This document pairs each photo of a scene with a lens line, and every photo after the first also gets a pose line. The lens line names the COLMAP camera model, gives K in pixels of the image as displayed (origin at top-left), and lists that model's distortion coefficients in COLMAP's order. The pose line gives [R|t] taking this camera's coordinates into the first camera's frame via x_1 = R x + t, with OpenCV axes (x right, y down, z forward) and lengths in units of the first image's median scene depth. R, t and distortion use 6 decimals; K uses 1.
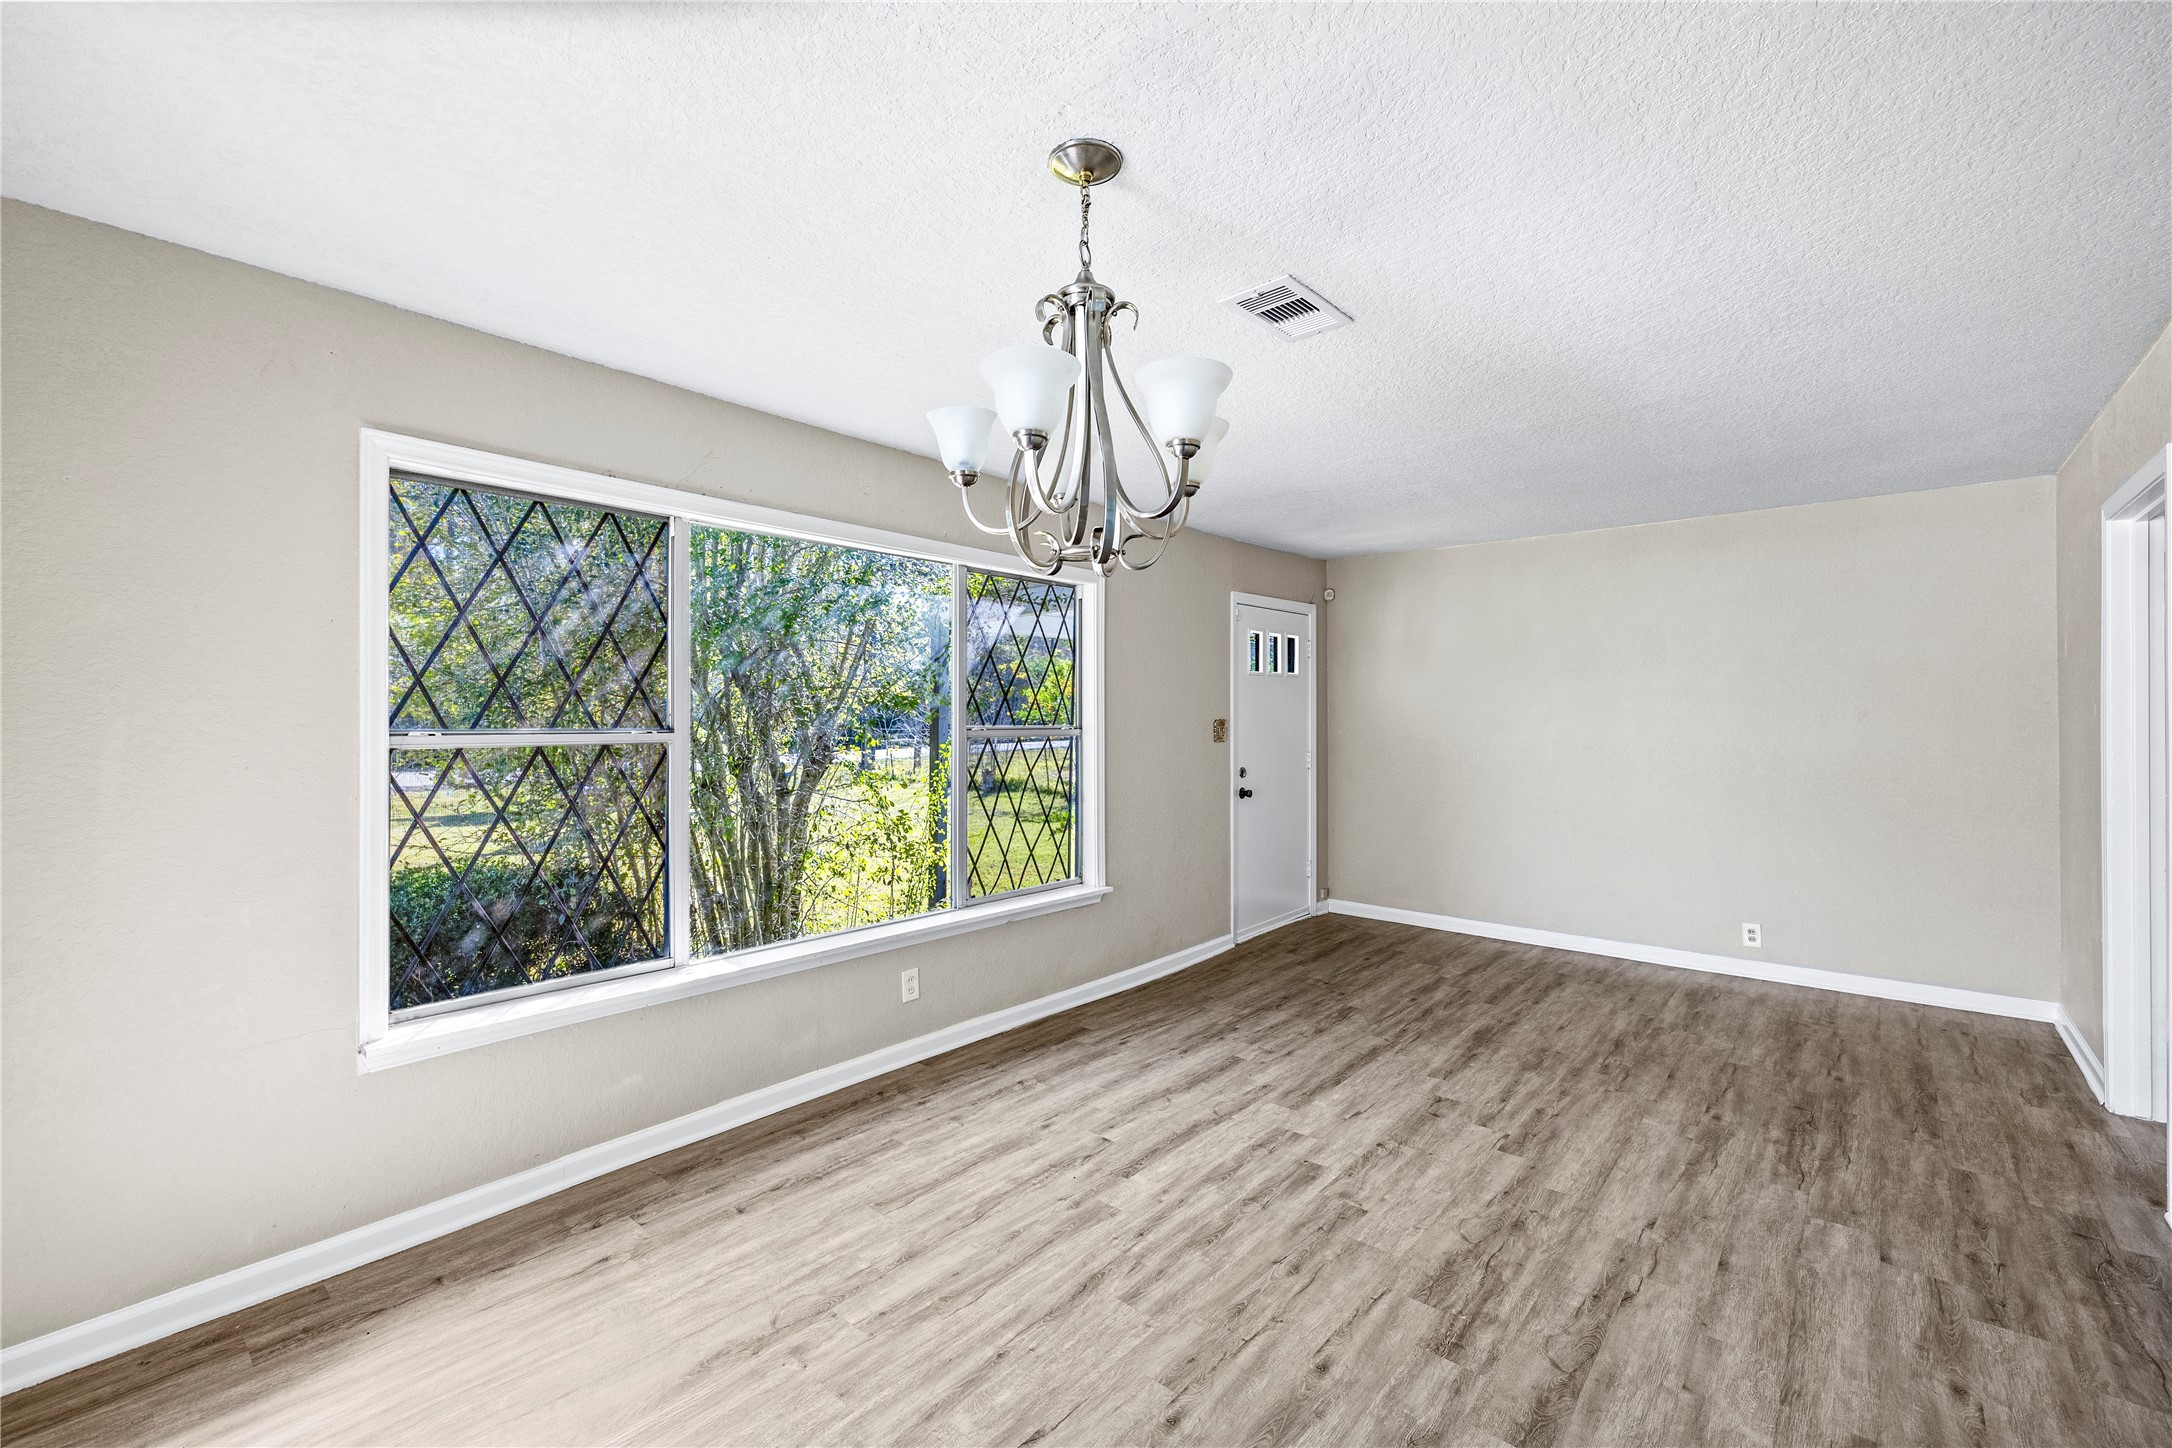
lens RADIAL K [[911.3, 0, 1086.0], [0, 911.3, 724.0], [0, 0, 1]] dist [0.001592, 0.000057]
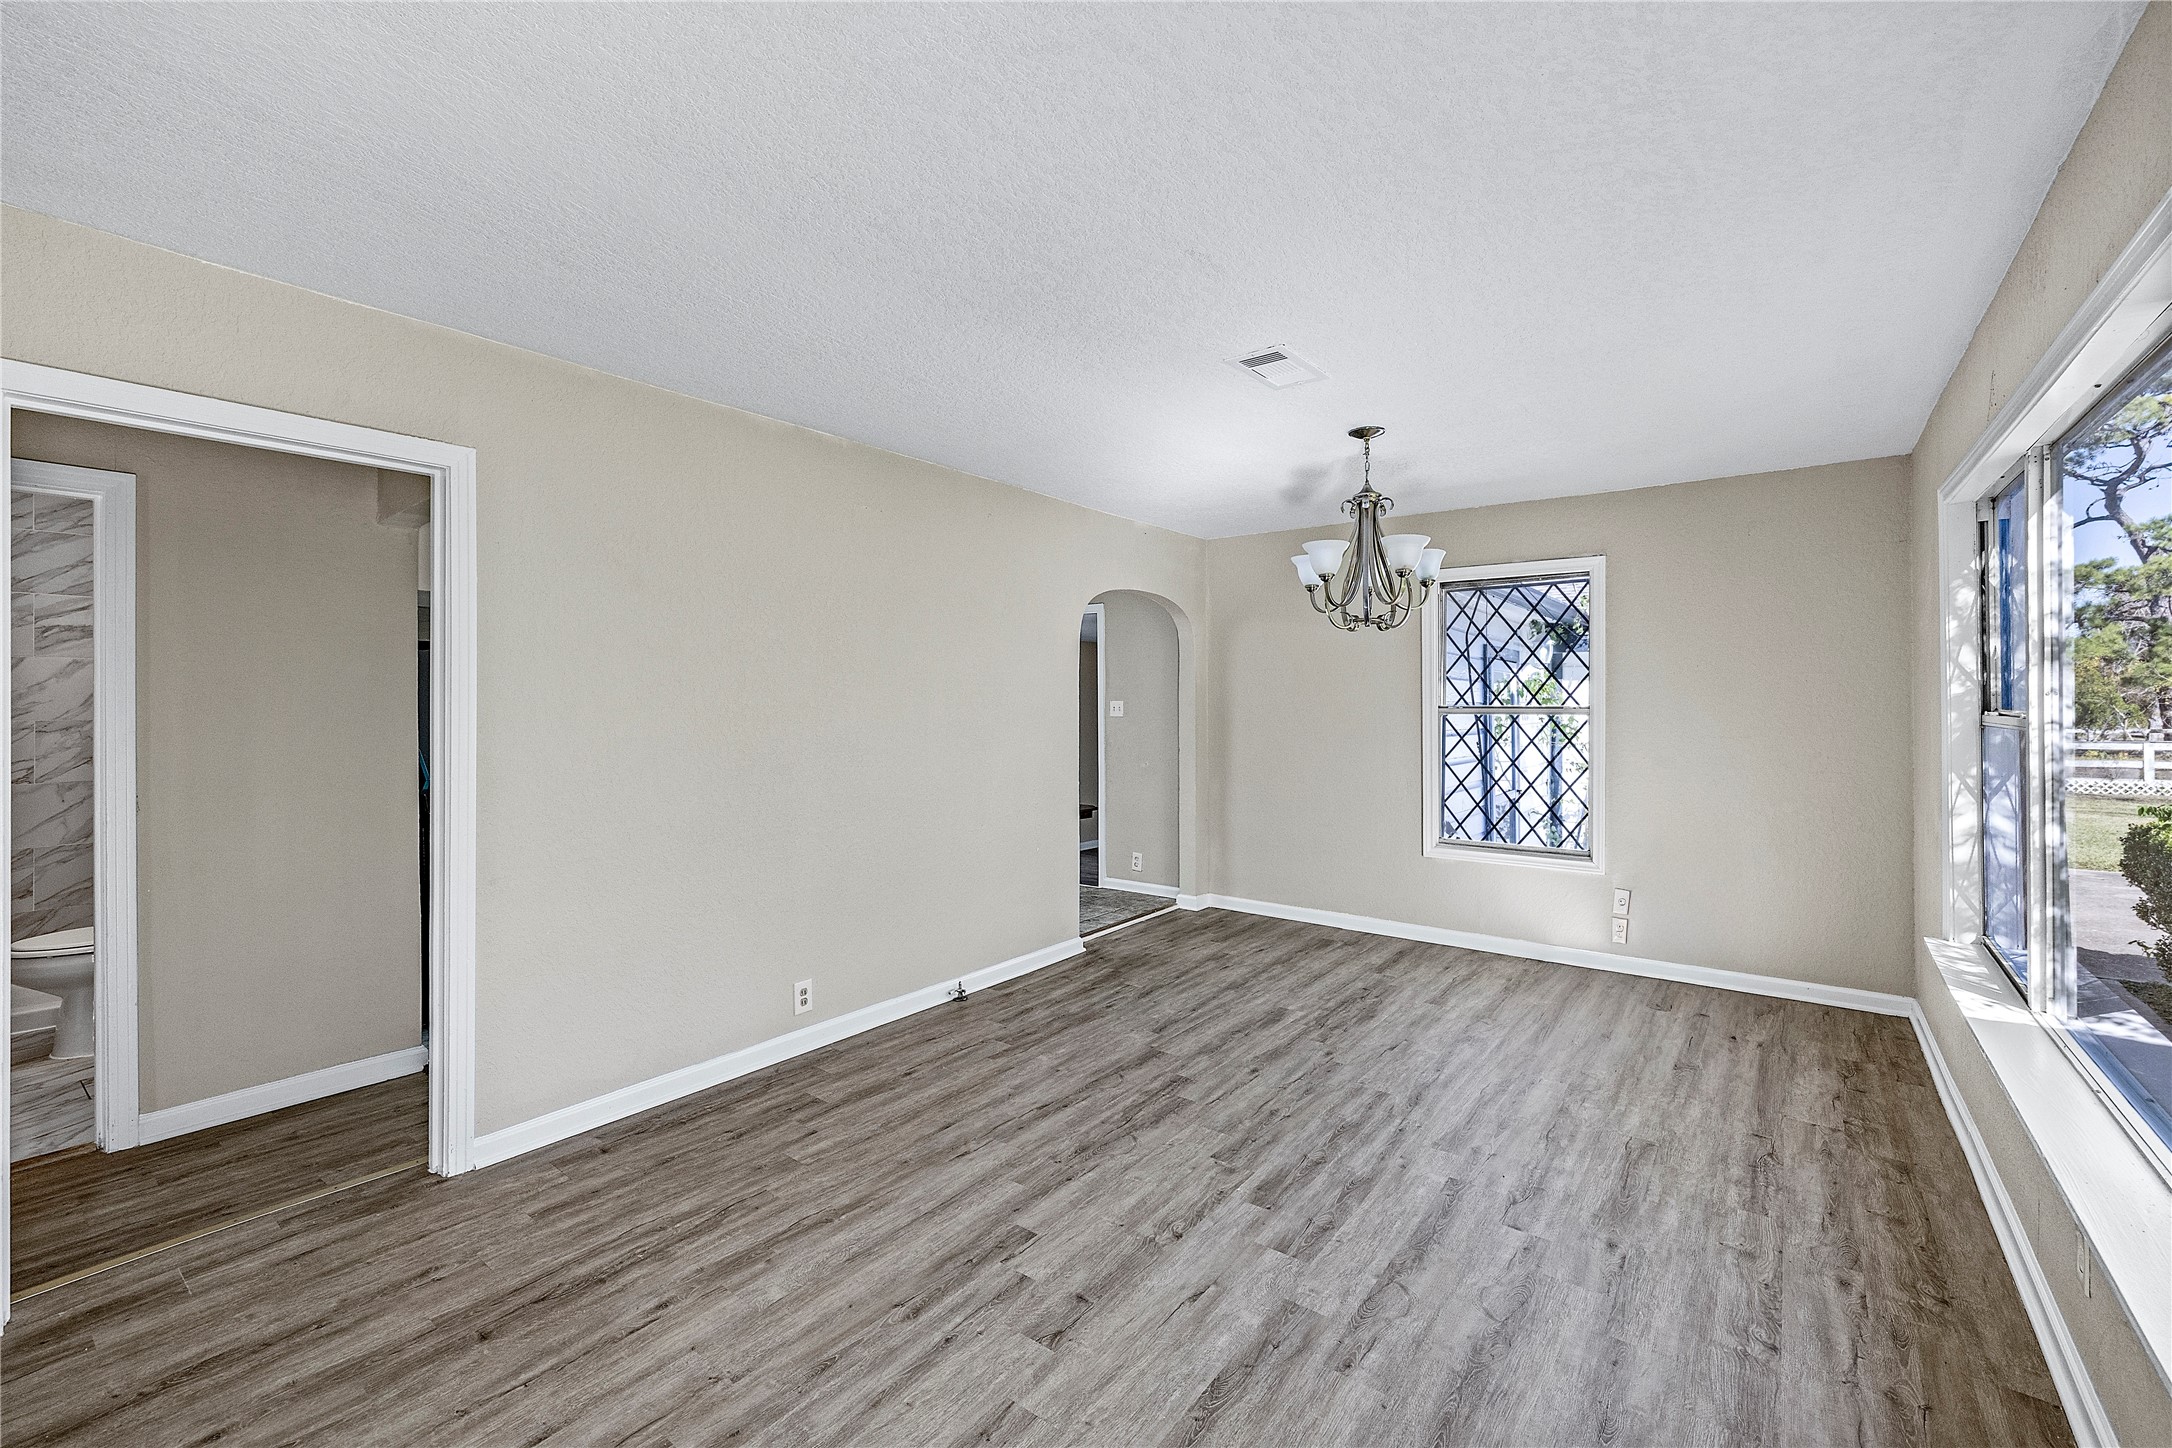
lens RADIAL K [[911.3, 0, 1086.0], [0, 911.3, 724.0], [0, 0, 1]] dist [0.001592, 0.000057]
pose [[-0.998315, 0.003084, -0.057941, 0.482995], [0.001165, 0.999450, 0.033135, -0.015731], [0.058012, 0.033011, -0.997770, 1.917505]]
